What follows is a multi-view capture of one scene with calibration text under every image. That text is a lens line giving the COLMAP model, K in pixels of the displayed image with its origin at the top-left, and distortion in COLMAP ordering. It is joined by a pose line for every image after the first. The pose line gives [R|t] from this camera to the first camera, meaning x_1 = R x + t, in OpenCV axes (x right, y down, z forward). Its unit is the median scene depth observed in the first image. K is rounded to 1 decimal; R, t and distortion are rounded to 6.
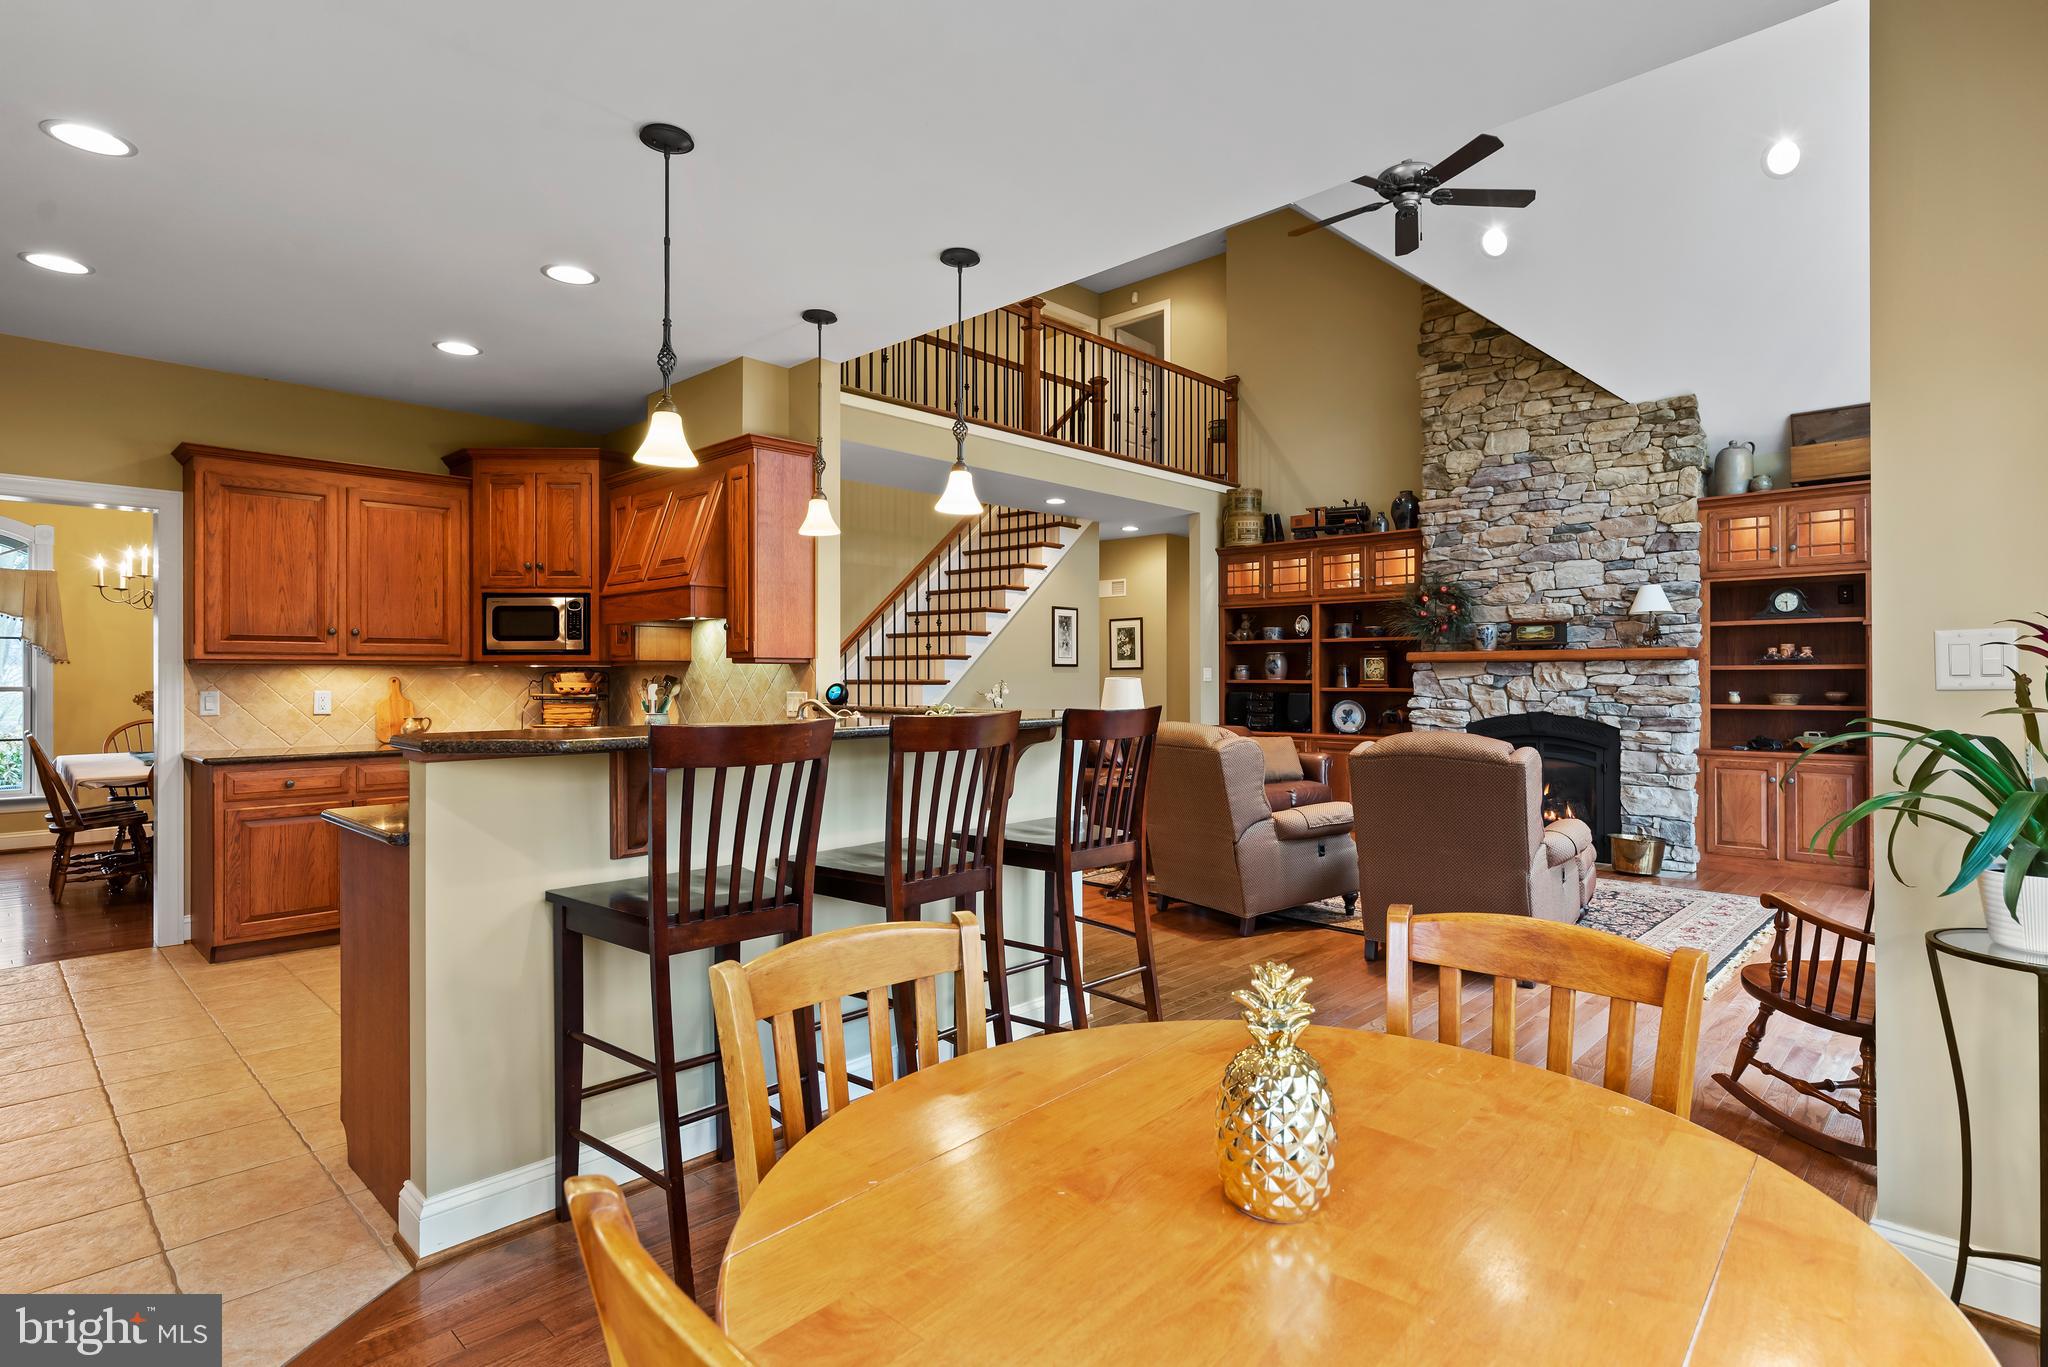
lens RADIAL K [[1011.9, 0, 1049.2], [0, 1011.9, 679.7], [0, 0, 1]] dist [-0.005119, 0.002925]
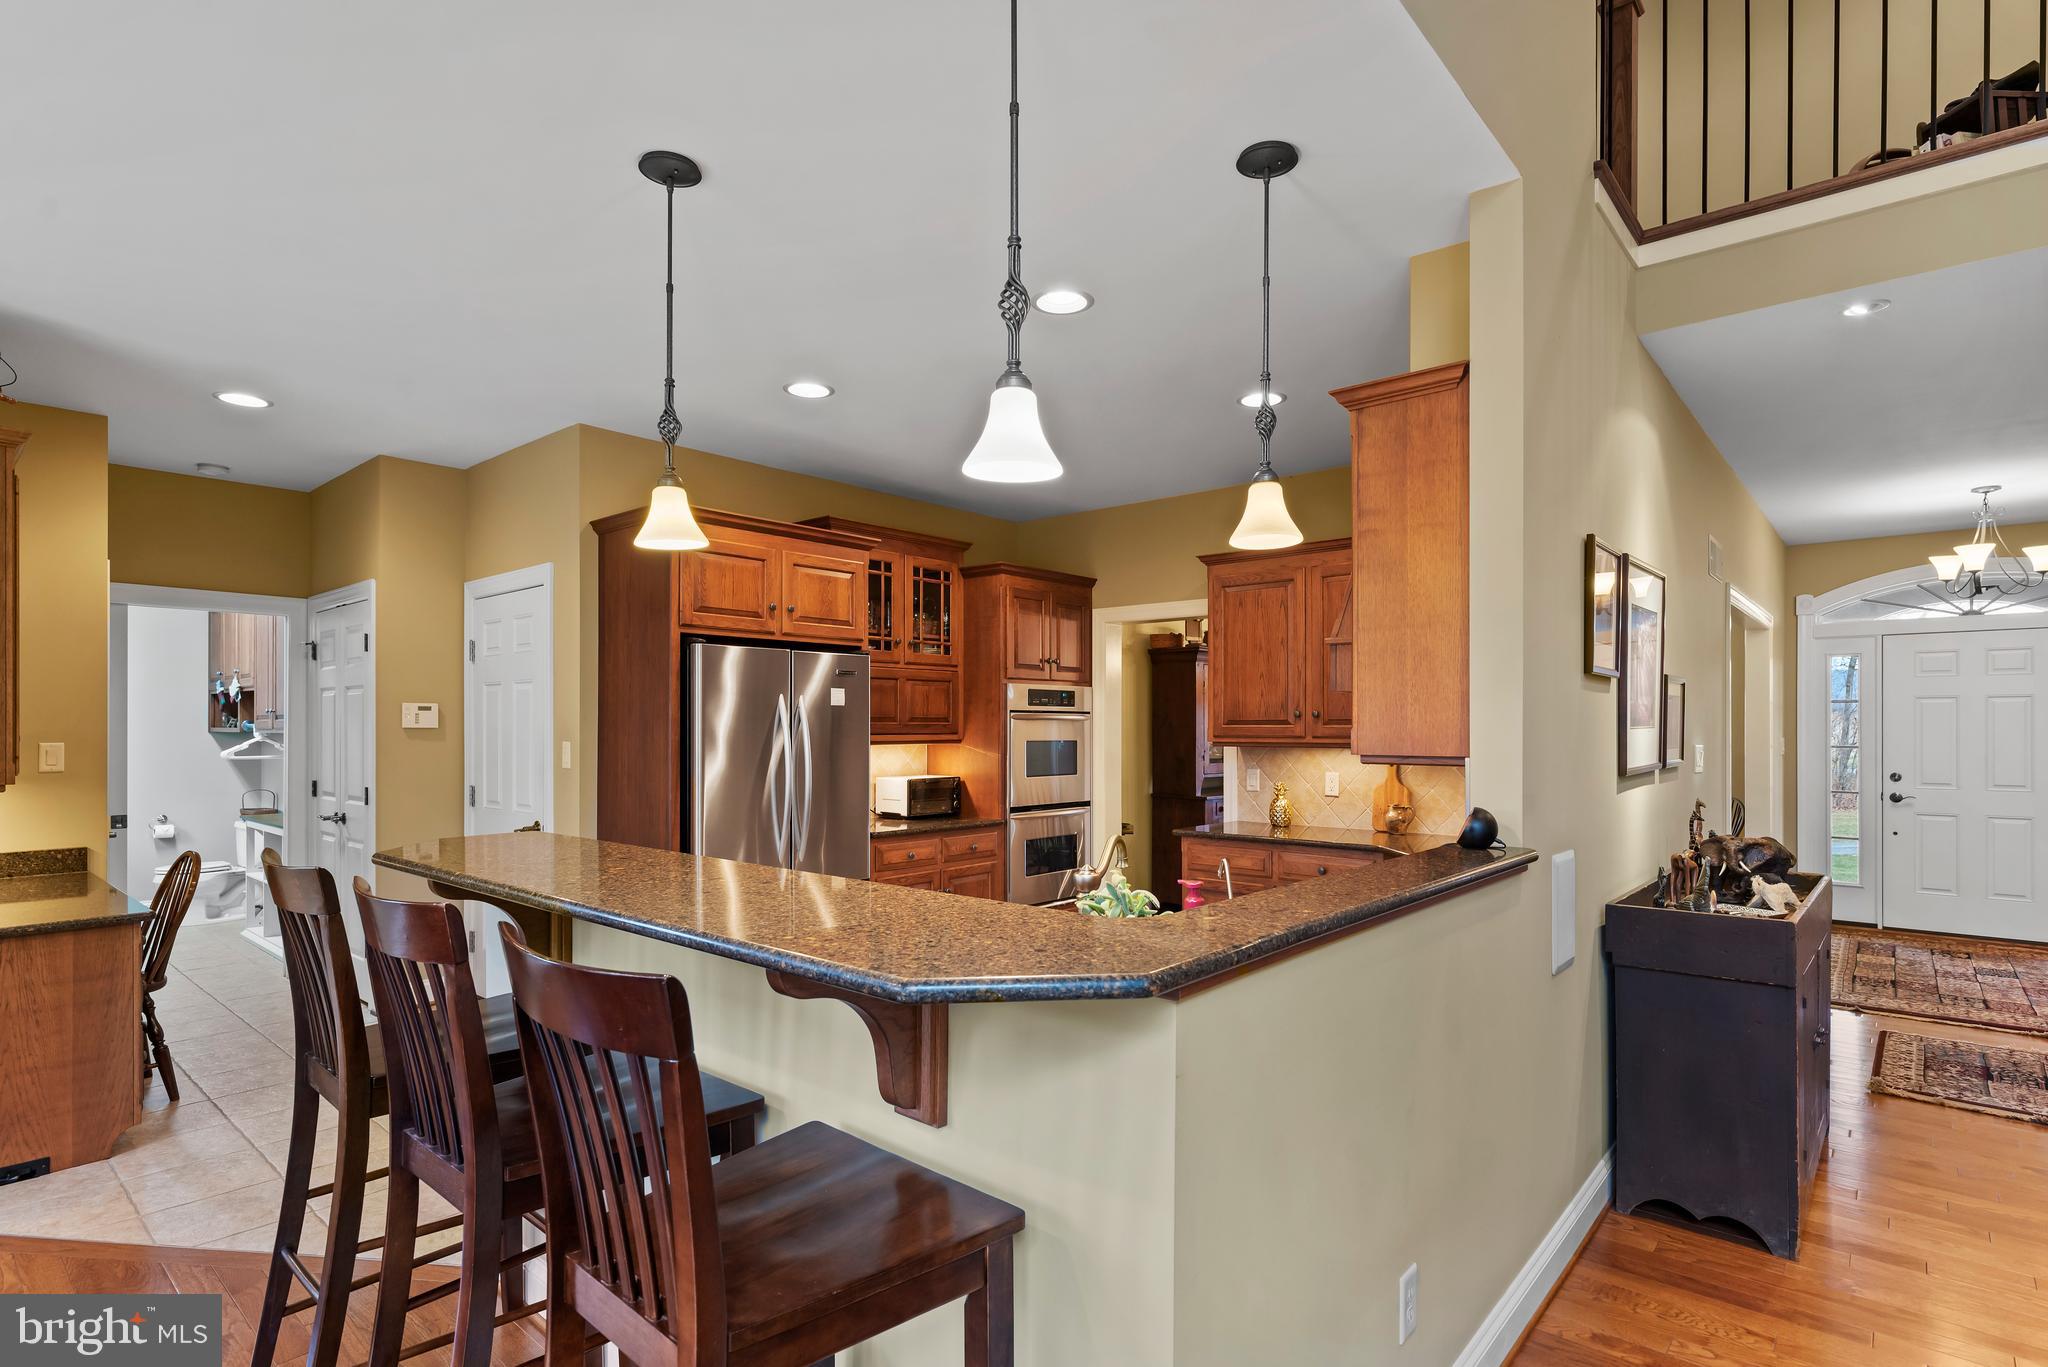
lens RADIAL K [[1011.9, 0, 1035.1], [0, 1011.9, 723.4], [0, 0, 1]] dist [-0.005119, 0.002925]
pose [[0.042605, -0.003066, -0.999087, 0.187809], [-0.007100, 0.999969, -0.003372, -0.022432], [0.999067, 0.007238, 0.042582, 0.472529]]
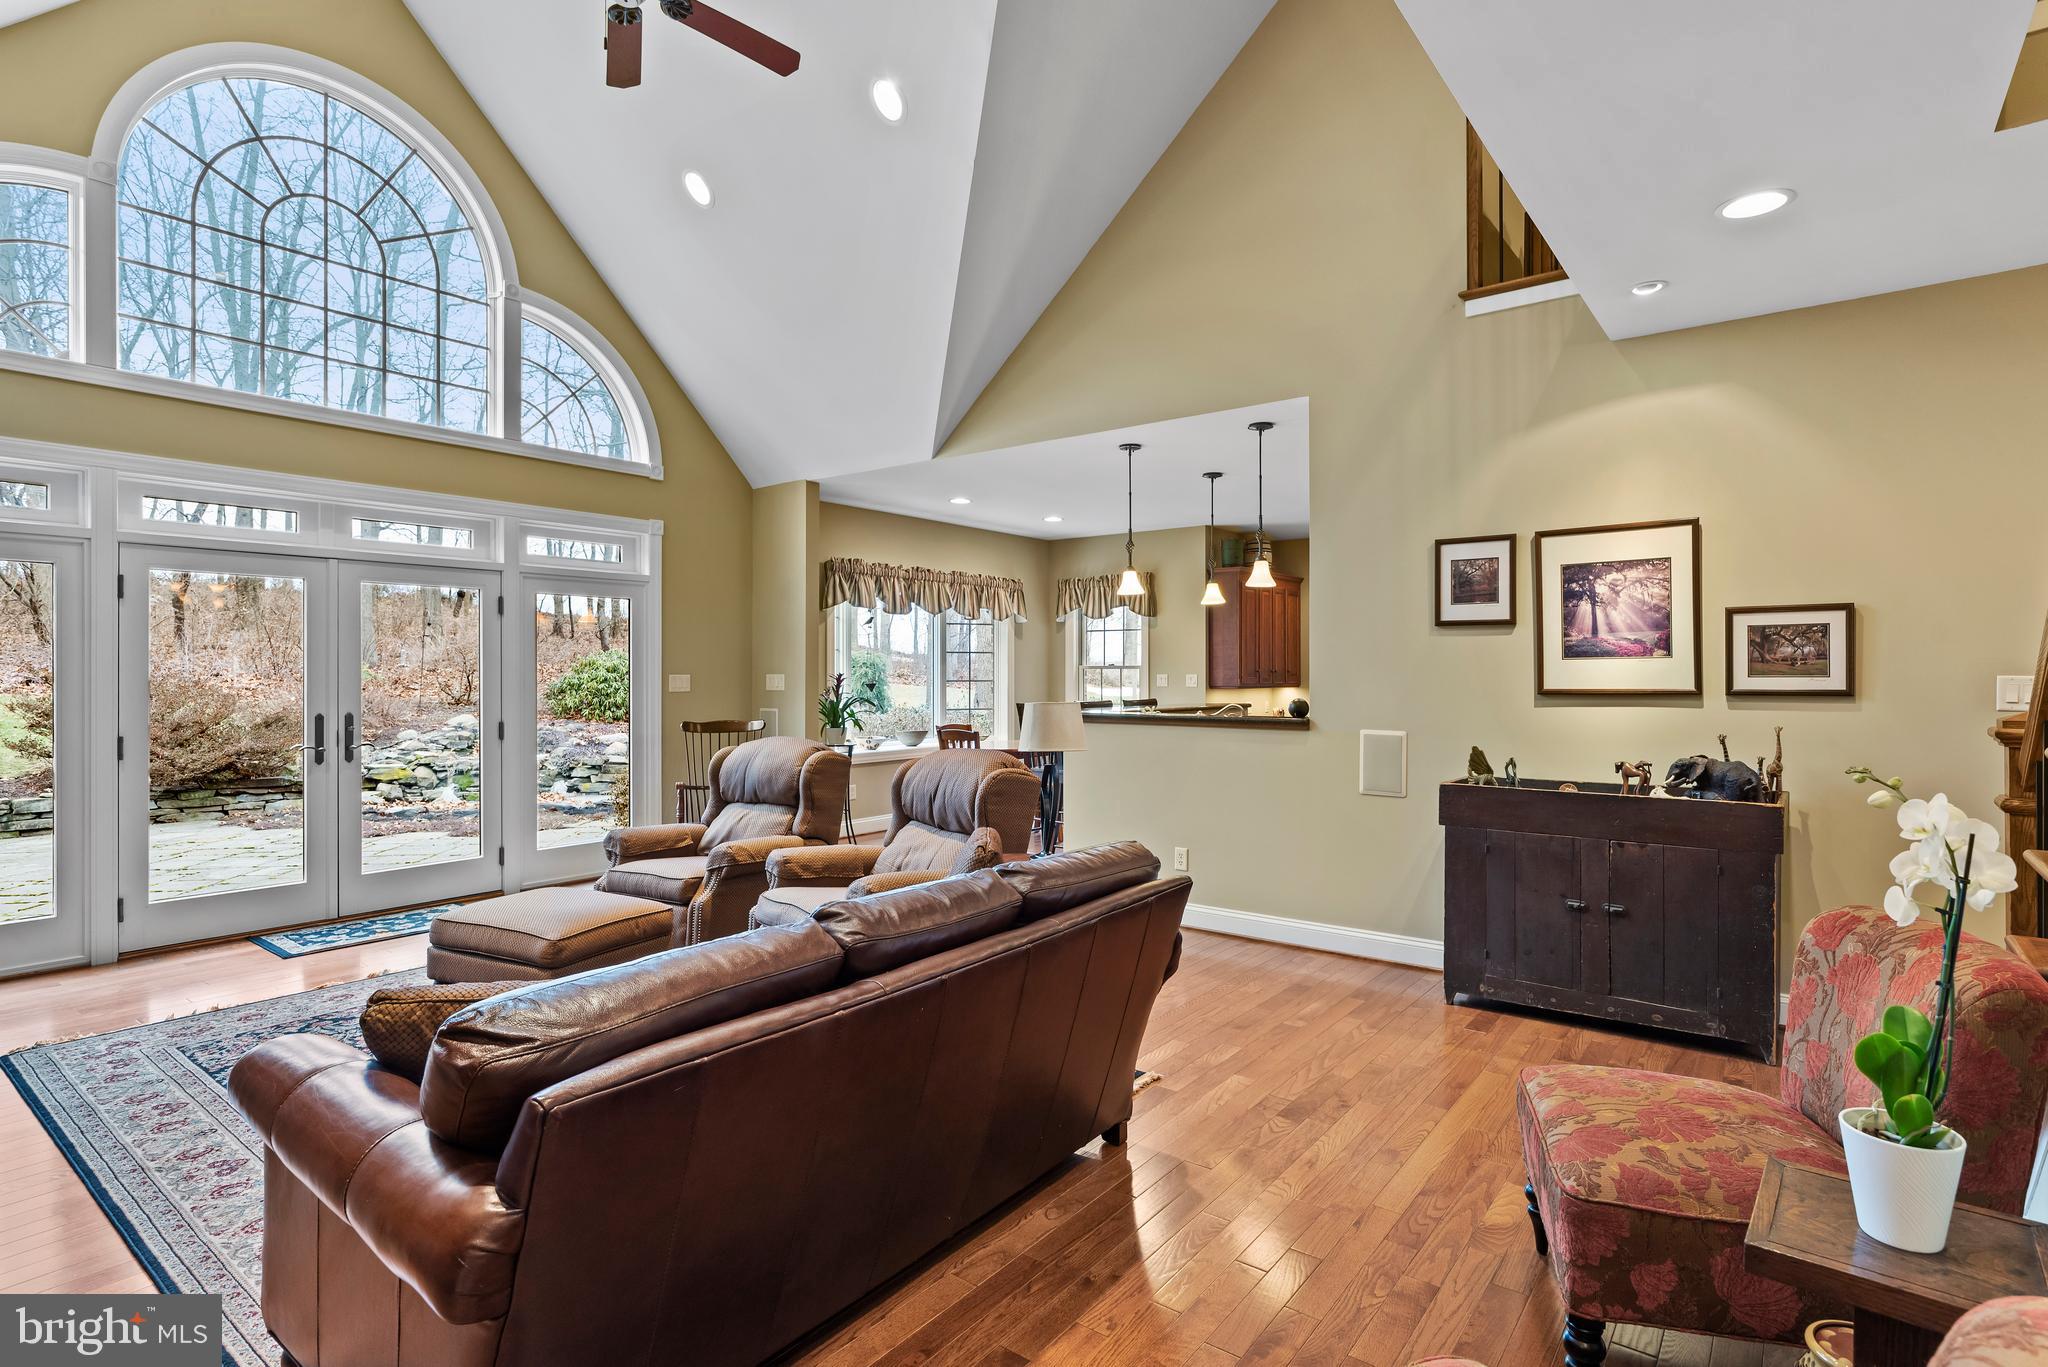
lens RADIAL K [[1011.9, 0, 1040.9], [0, 1011.9, 688.5], [0, 0, 1]] dist [-0.005119, 0.002925]
pose [[-0.994708, 0.001229, -0.102739, 0.117500], [-0.000762, 0.999813, 0.019340, -0.017669], [0.102743, 0.019316, -0.994520, 1.299157]]
